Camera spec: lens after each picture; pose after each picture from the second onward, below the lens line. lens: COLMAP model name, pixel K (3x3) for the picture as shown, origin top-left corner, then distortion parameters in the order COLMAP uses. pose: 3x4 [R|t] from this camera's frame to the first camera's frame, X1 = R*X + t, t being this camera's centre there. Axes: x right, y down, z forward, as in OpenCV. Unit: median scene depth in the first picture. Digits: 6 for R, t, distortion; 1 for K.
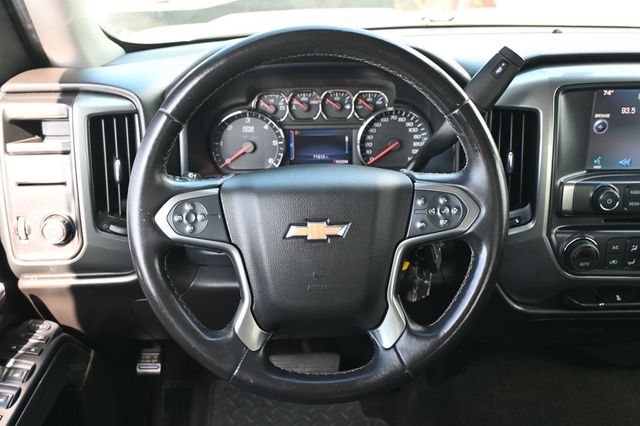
lens RADIAL K [[657.0, 0, 320.0], [0, 657.0, 213.0], [0, 0, 1]] dist [0.011078, 0.019202]
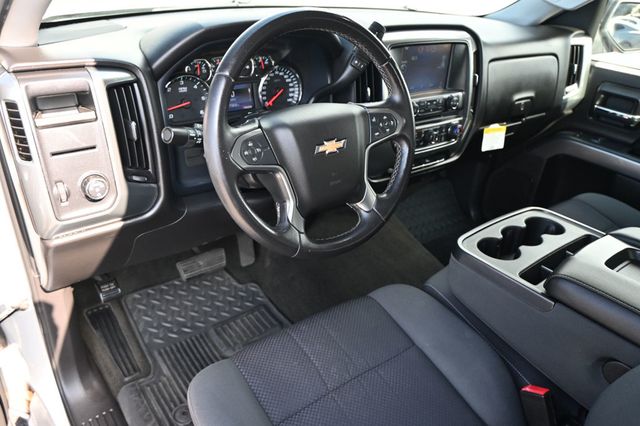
lens RADIAL K [[464.4, 0, 320.0], [0, 464.4, 213.0], [0, 0, 1]] dist [-0.002592, 0.000286]
pose [[0.821143, -0.228808, 0.522849, -0.511828], [0.152947, 0.970831, 0.184646, -0.021674], [-0.549846, -0.071653, 0.832187, 0.076802]]
